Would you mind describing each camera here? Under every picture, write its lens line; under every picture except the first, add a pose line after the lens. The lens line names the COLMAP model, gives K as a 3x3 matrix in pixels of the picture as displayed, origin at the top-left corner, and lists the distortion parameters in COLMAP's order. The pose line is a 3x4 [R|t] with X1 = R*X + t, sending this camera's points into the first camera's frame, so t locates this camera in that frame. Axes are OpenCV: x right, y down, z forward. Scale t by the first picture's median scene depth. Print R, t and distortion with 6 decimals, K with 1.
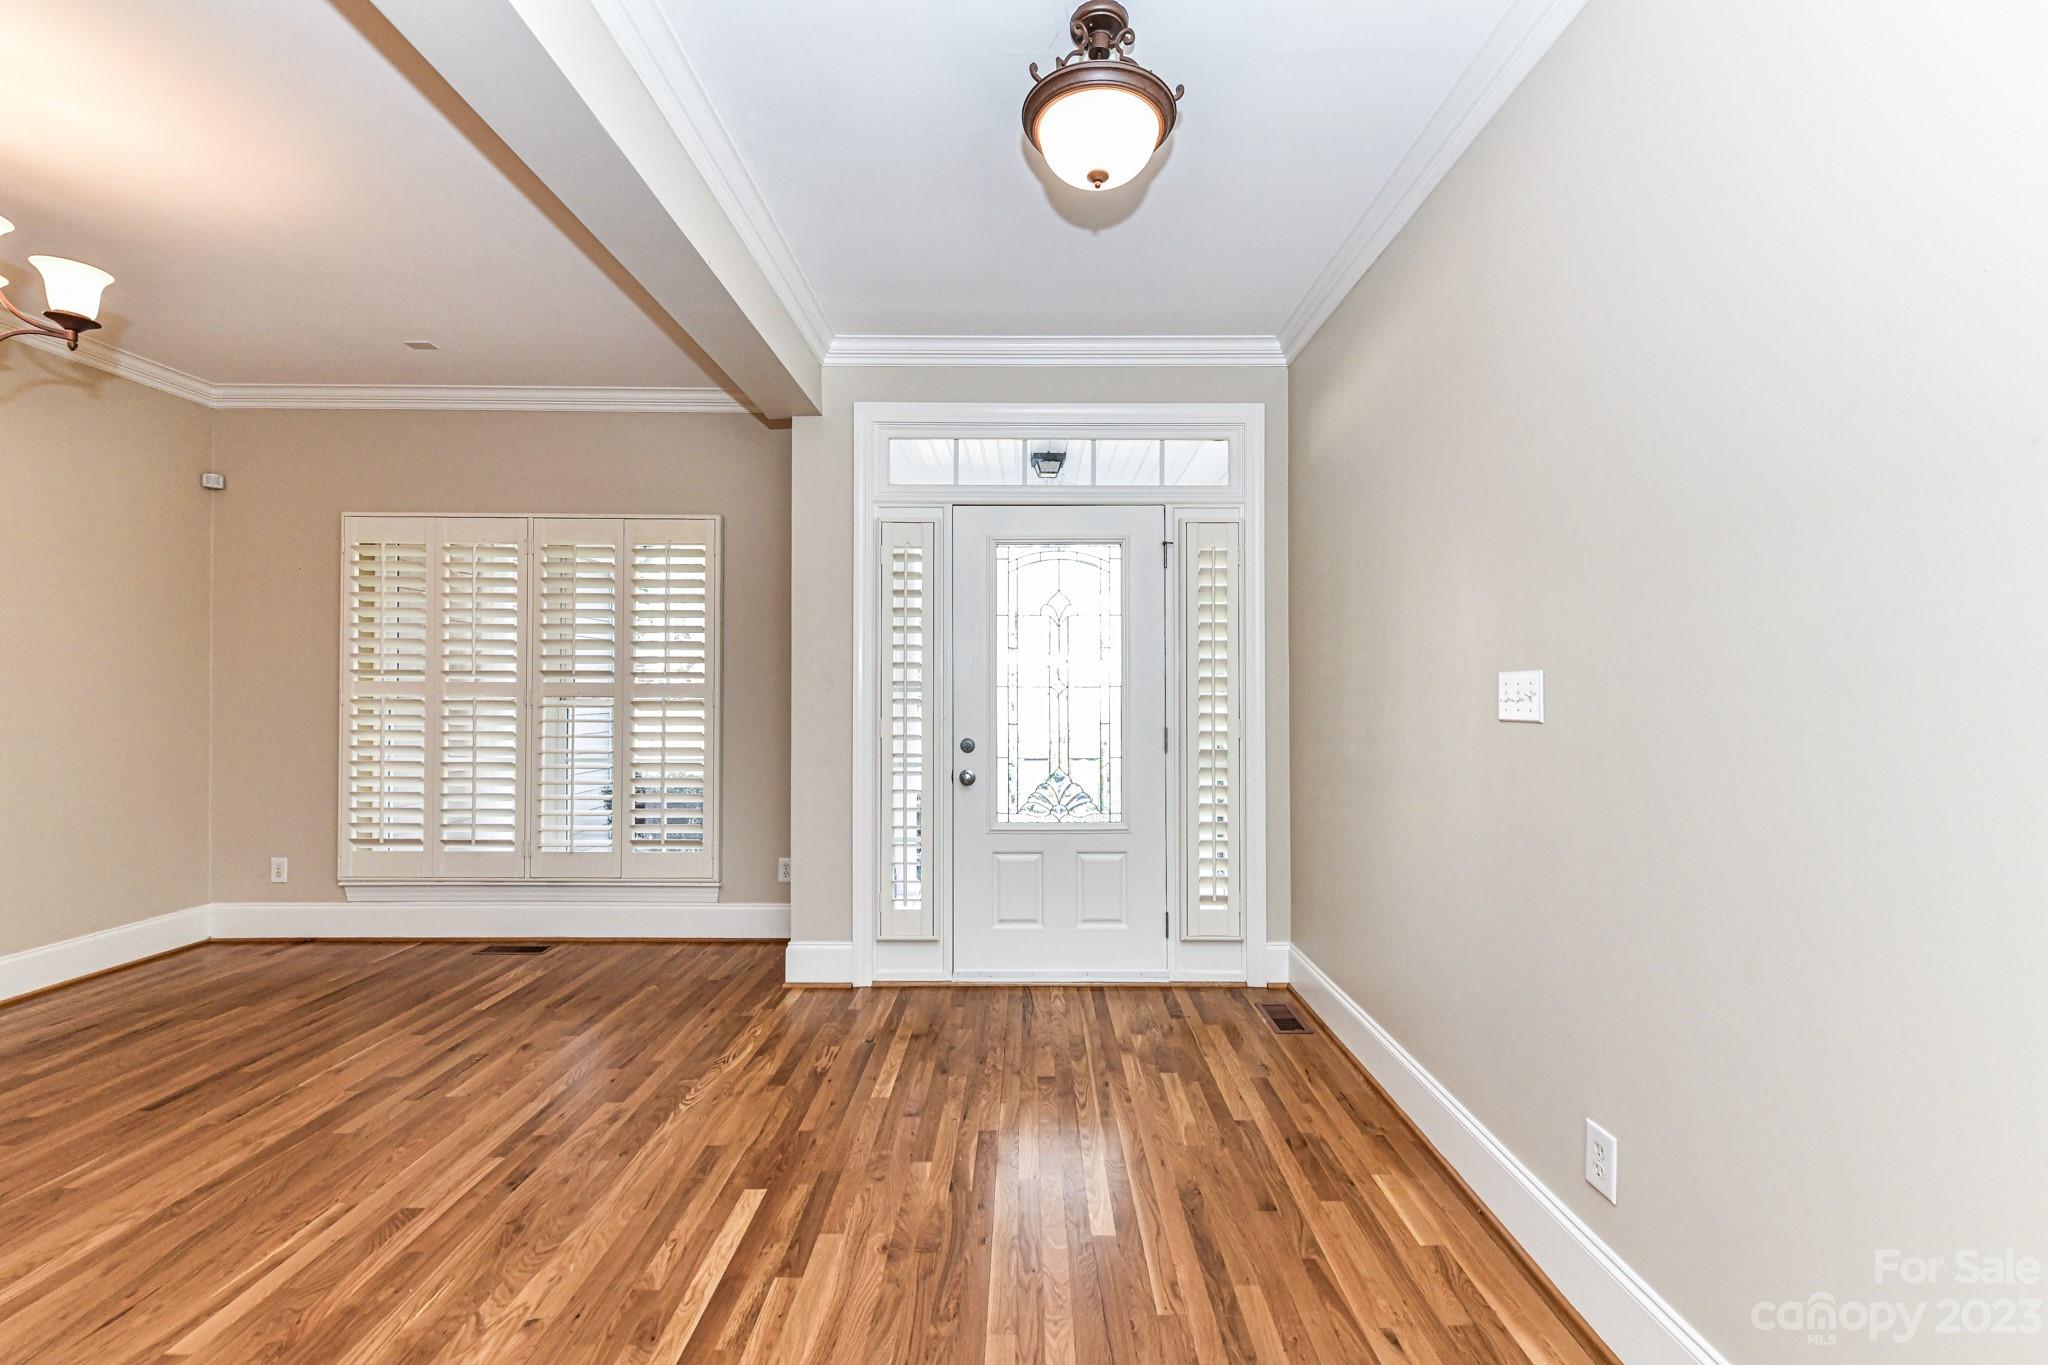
lens RADIAL K [[811.9, 0, 1034.2], [0, 811.9, 682.7], [0, 0, 1]] dist [0.006652, -0.002604]
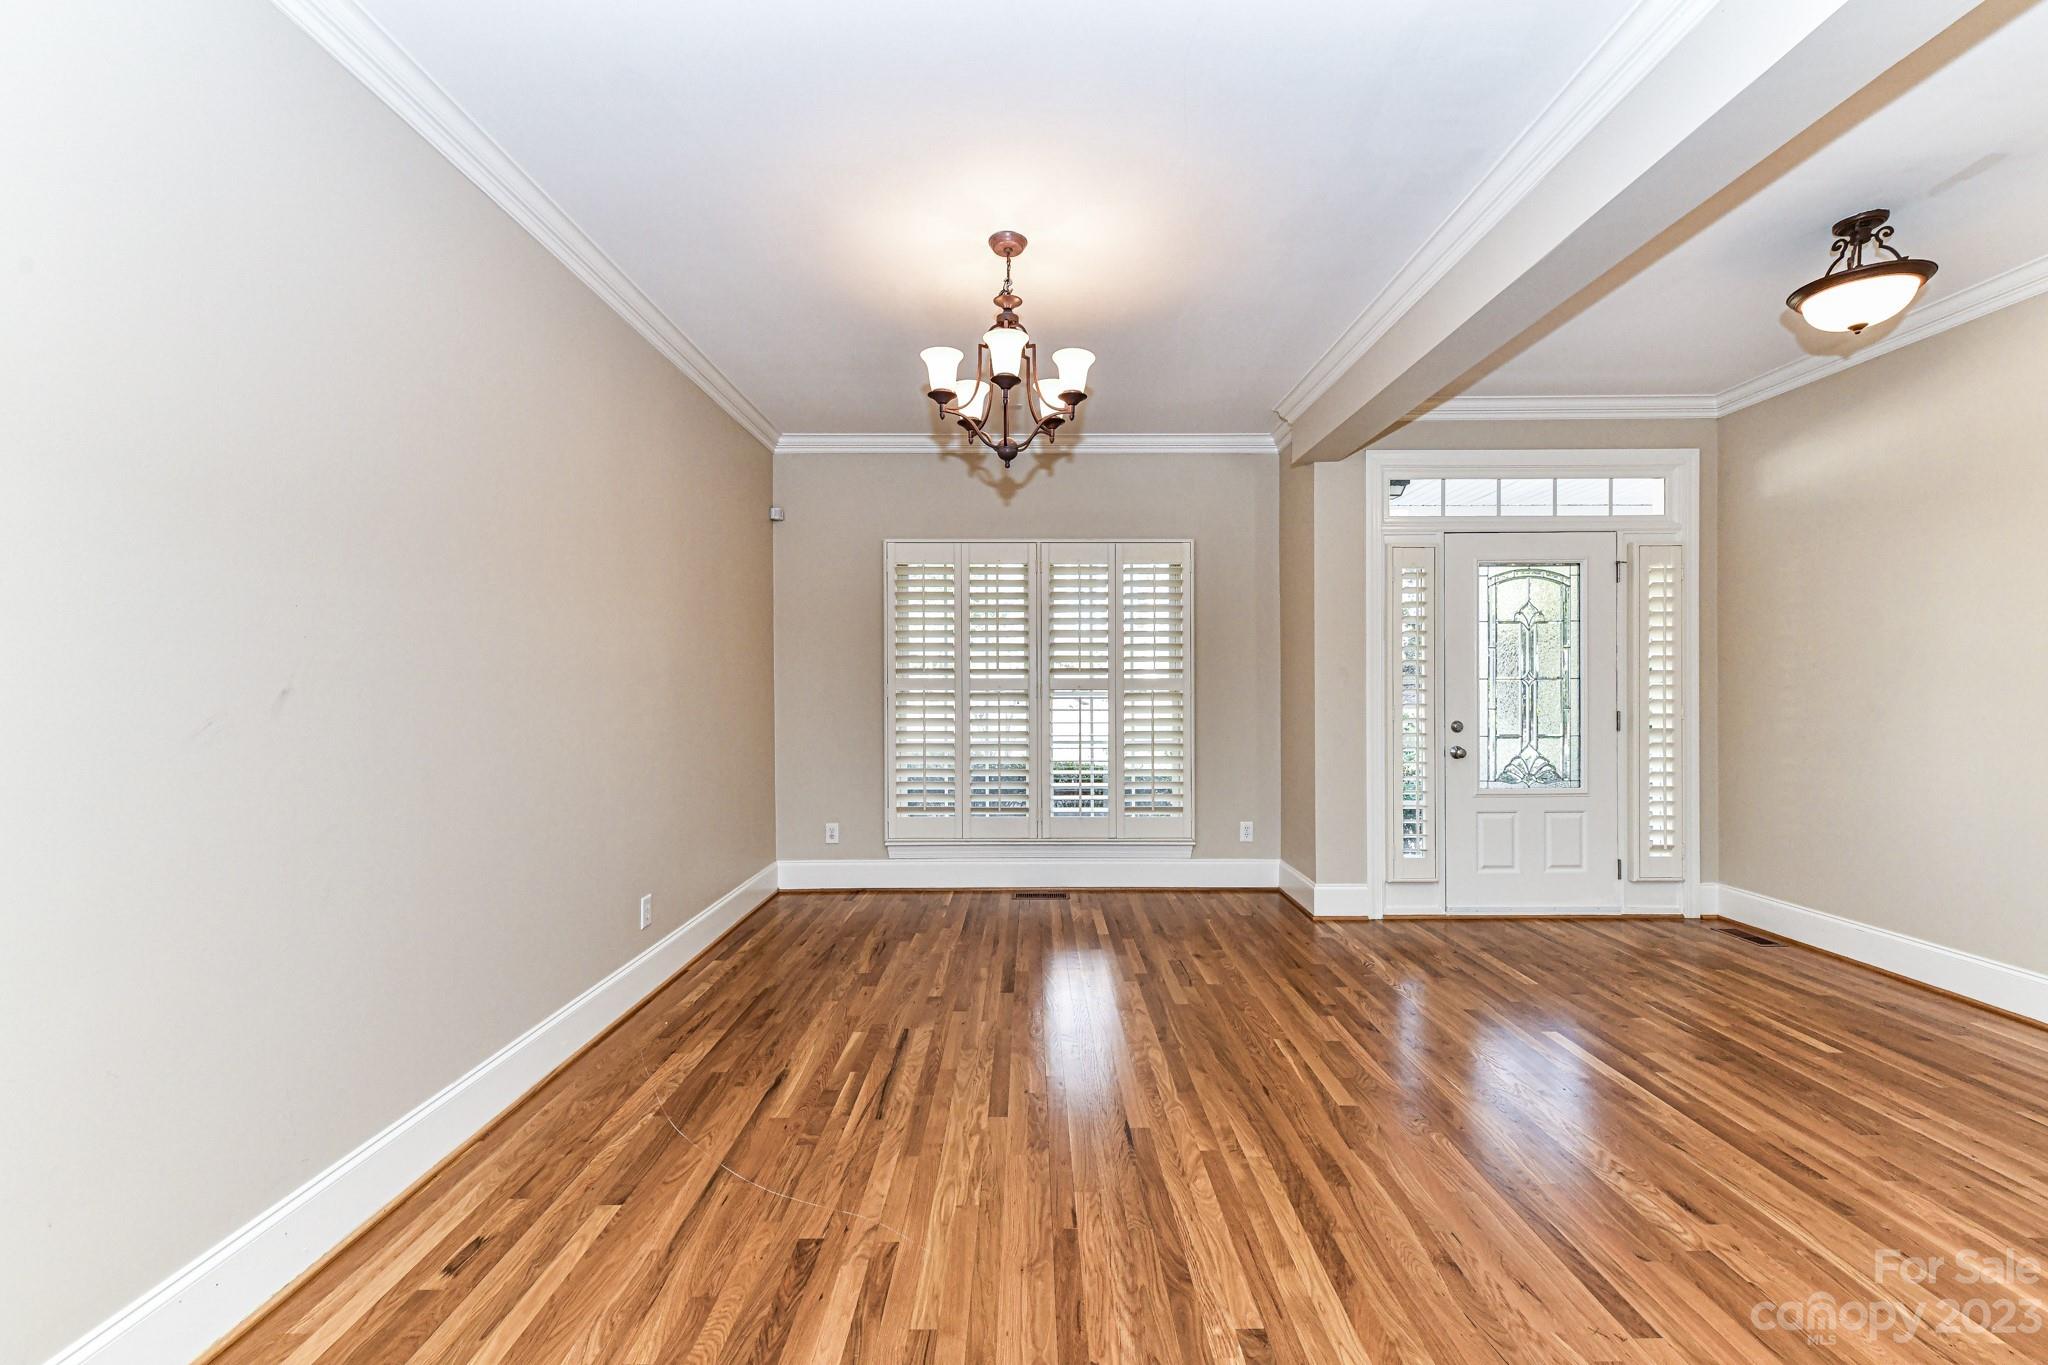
lens RADIAL K [[811.9, 0, 1028.9], [0, 811.9, 689.2], [0, 0, 1]] dist [0.006652, -0.002604]
pose [[0.999975, -0.006406, -0.002958, -0.746844], [0.006450, 0.999865, 0.015109, -0.003023], [0.002861, -0.015128, 0.999881, -0.252240]]
